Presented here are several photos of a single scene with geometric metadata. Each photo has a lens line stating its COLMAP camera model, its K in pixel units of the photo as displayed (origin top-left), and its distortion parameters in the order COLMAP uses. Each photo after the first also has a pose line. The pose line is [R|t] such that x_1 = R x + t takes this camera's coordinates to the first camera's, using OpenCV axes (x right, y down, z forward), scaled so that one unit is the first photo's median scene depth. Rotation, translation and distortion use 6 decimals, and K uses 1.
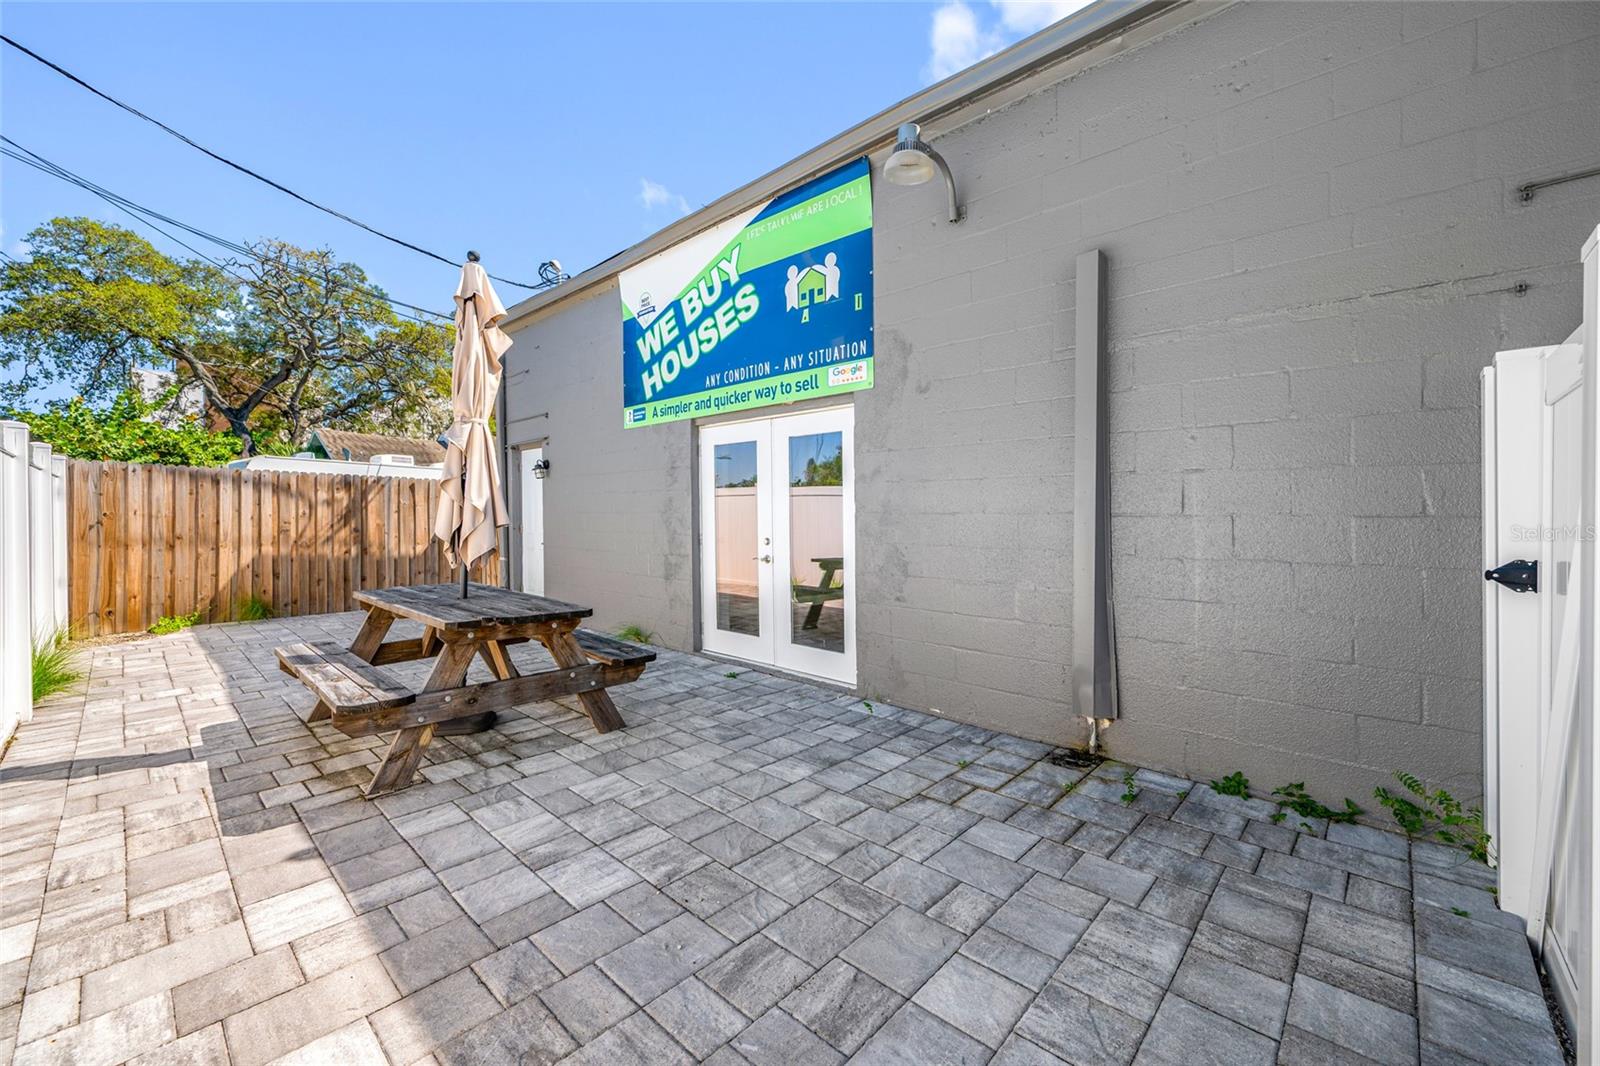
lens RADIAL K [[636.7, 0, 825.3], [0, 636.7, 509.0], [0, 0, 1]] dist [0.000662, -0.000602]
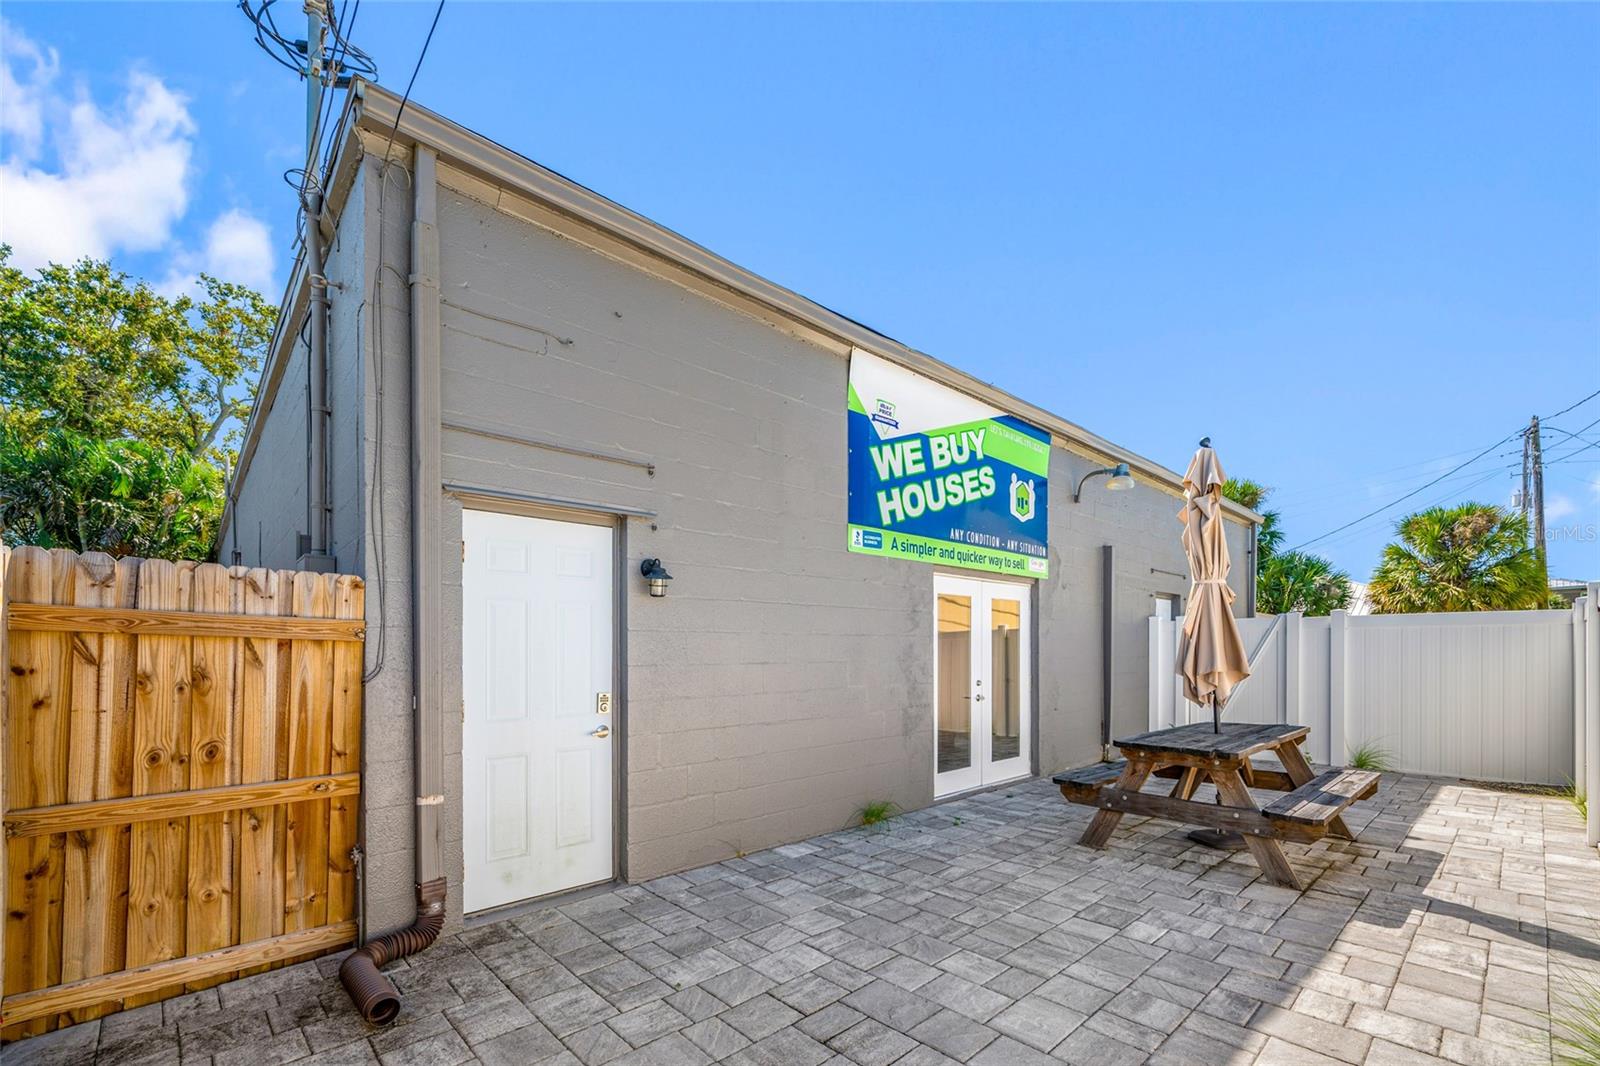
lens RADIAL K [[680.0, 0, 798.0], [0, 680.0, 643.5], [0, 0, 1]] dist [-0.000922, -0.000200]
pose [[0.090368, 0.012917, 0.995825, -1.333304], [0.002141, 0.999911, -0.013164, -0.006532], [-0.995906, 0.003322, 0.090332, 1.171158]]
